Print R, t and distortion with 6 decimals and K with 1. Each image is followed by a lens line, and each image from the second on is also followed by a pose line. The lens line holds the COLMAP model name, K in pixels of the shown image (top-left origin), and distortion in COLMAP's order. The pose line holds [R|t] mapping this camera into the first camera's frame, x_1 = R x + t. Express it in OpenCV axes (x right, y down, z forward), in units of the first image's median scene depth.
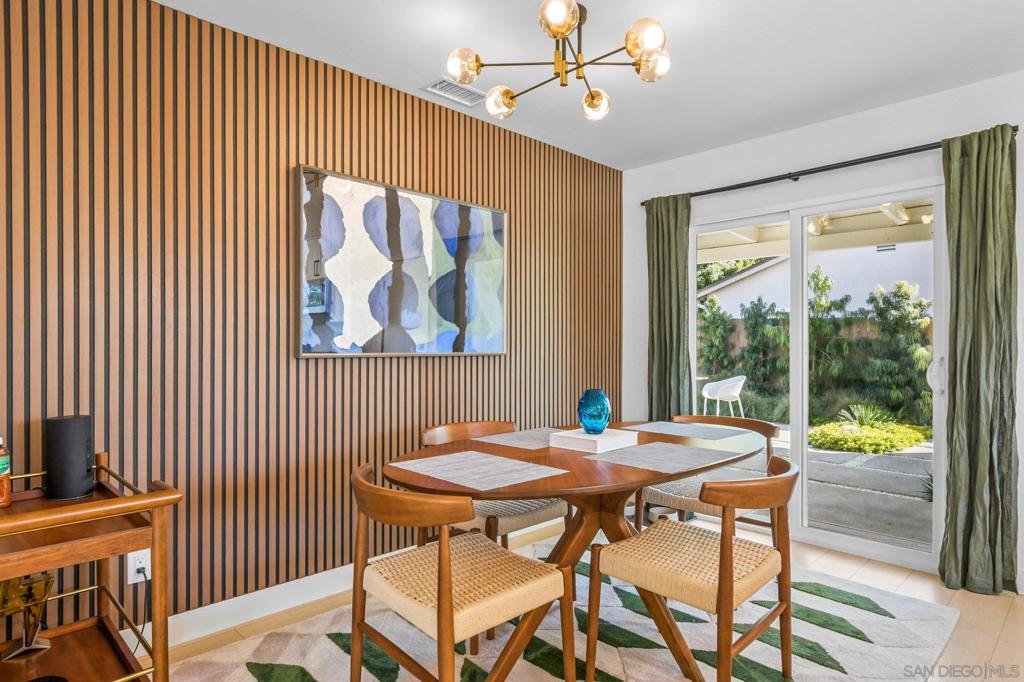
lens RADIAL K [[573.8, 0, 509.5], [0, 573.8, 347.0], [0, 0, 1]] dist [0.007704, 0.002232]
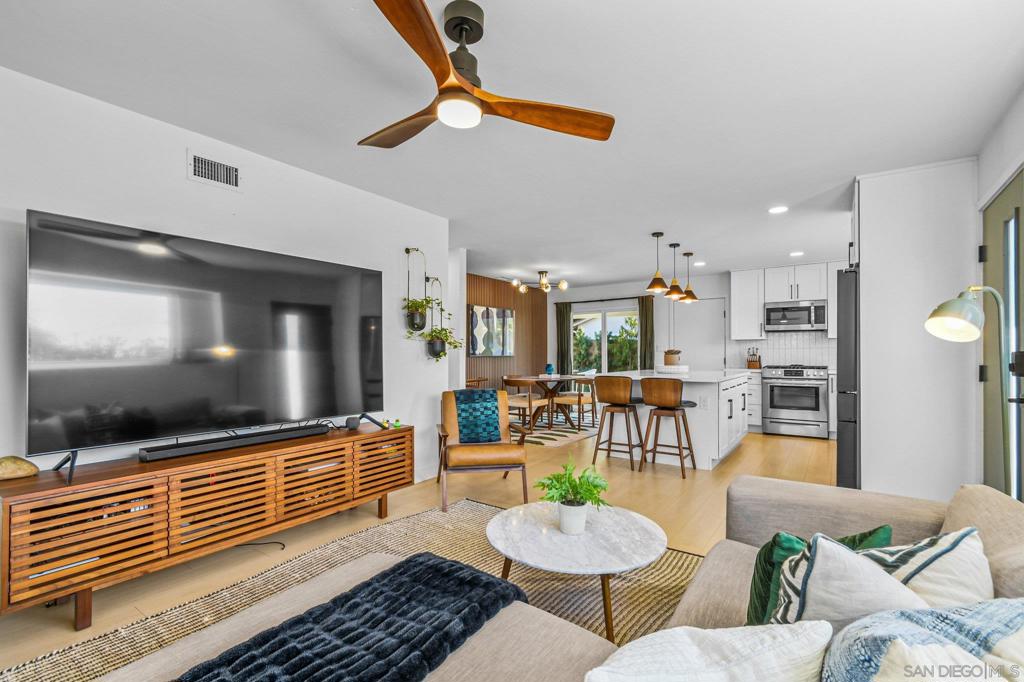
lens RADIAL K [[465.7, 0, 507.9], [0, 465.7, 348.1], [0, 0, 1]] dist [-0.000292, 0.000430]
pose [[0.983854, -0.001173, 0.178971, -0.581445], [0.004318, 0.999843, -0.017182, 0.014919], [-0.178923, 0.017677, 0.983704, -1.735921]]
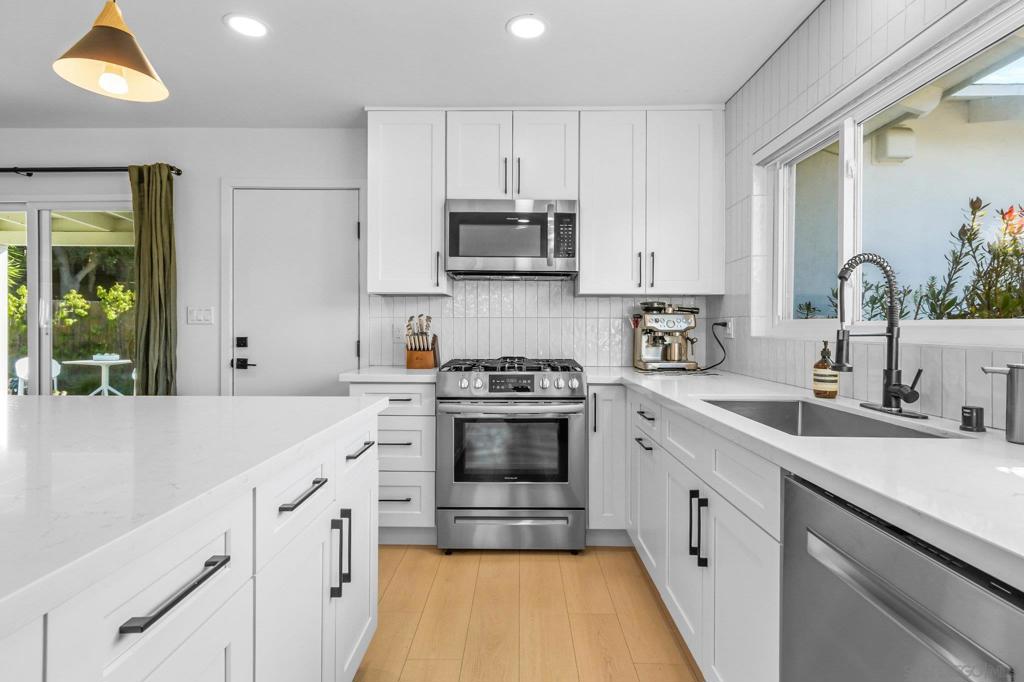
lens RADIAL K [[517.0, 0, 512.5], [0, 517.0, 329.4], [0, 0, 1]] dist [0.005080, -0.000547]
pose [[0.708572, -0.002283, 0.705635, 0.538950], [0.003131, 0.999995, 0.000092, 0.005814], [-0.705631, 0.002144, 0.708576, -0.411719]]
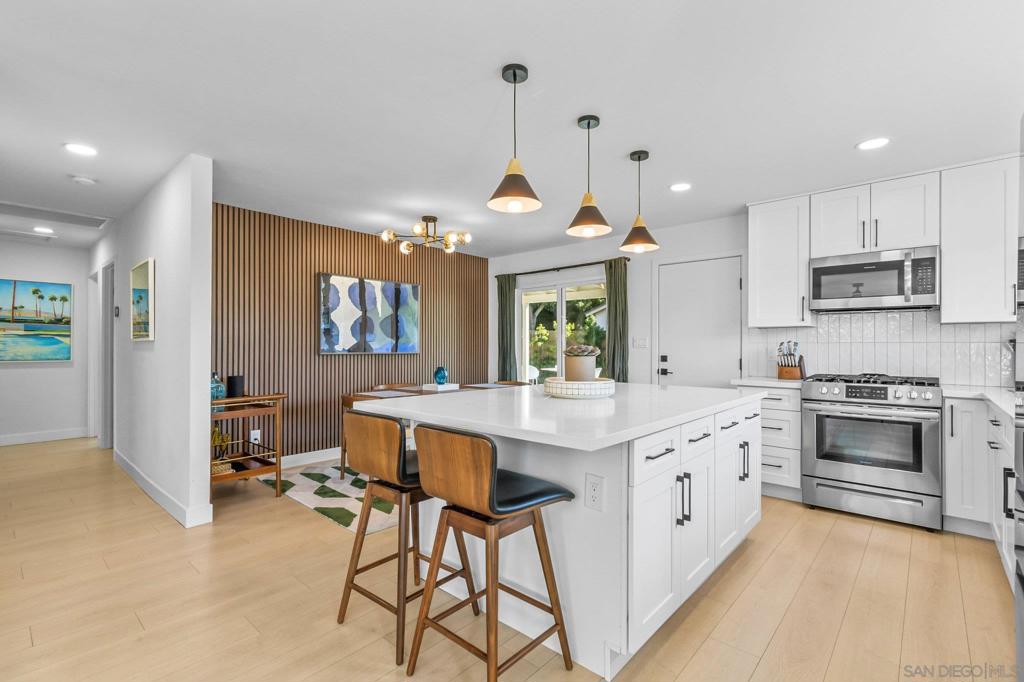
lens RADIAL K [[465.7, 0, 511.6], [0, 465.7, 344.2], [0, 0, 1]] dist [-0.000292, 0.000430]
pose [[0.997920, -0.000539, 0.064465, 0.257310], [0.001150, 0.999955, -0.009453, -0.004702], [-0.064457, 0.009508, 0.997875, -0.831168]]
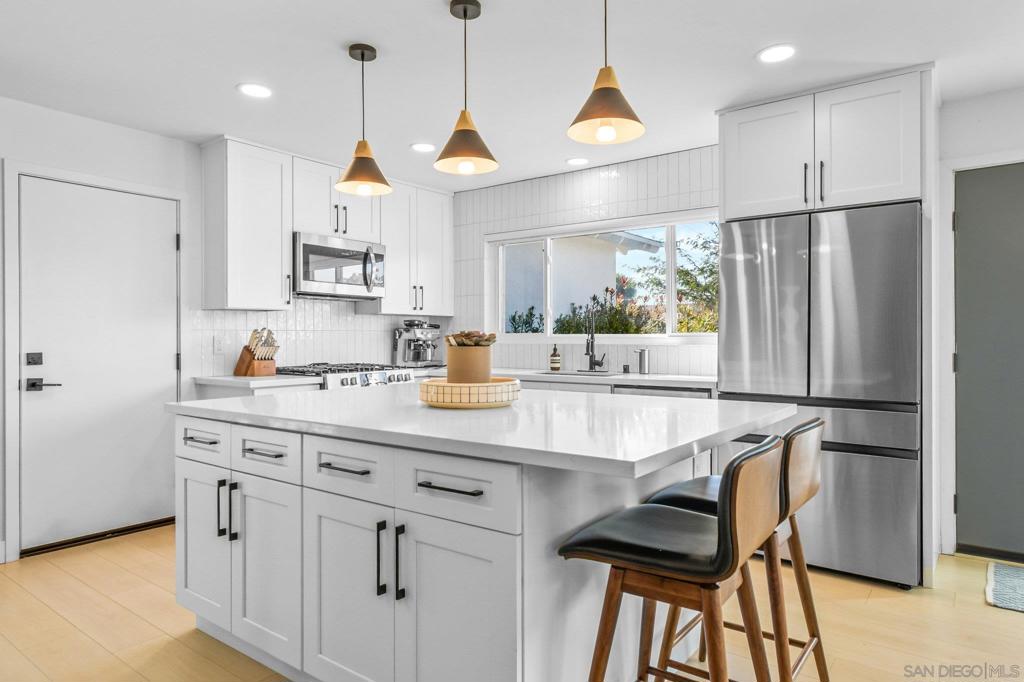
lens RADIAL K [[633.6, 0, 515.9], [0, 633.6, 336.3], [0, 0, 1]] dist [-0.010101, -0.001528]
pose [[-0.141635, -0.001228, 0.989918, -0.394055], [0.010135, 0.999945, 0.002690, -0.004242], [-0.989867, 0.010414, -0.141615, 0.120430]]
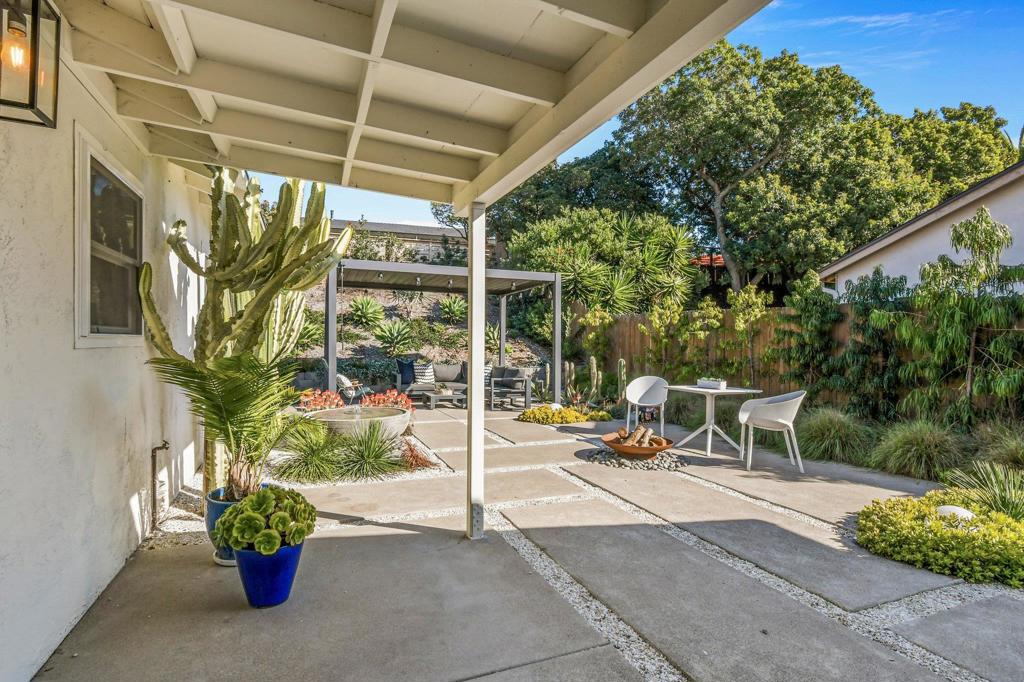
lens RADIAL K [[517.0, 0, 513.2], [0, 517.0, 343.7], [0, 0, 1]] dist [0.005080, -0.000547]
pose [[0.922030, 0.008709, -0.387022, 1.063141], [-0.011011, 0.999932, -0.003730, 0.017629], [0.386963, 0.007700, 0.922063, 1.176992]]
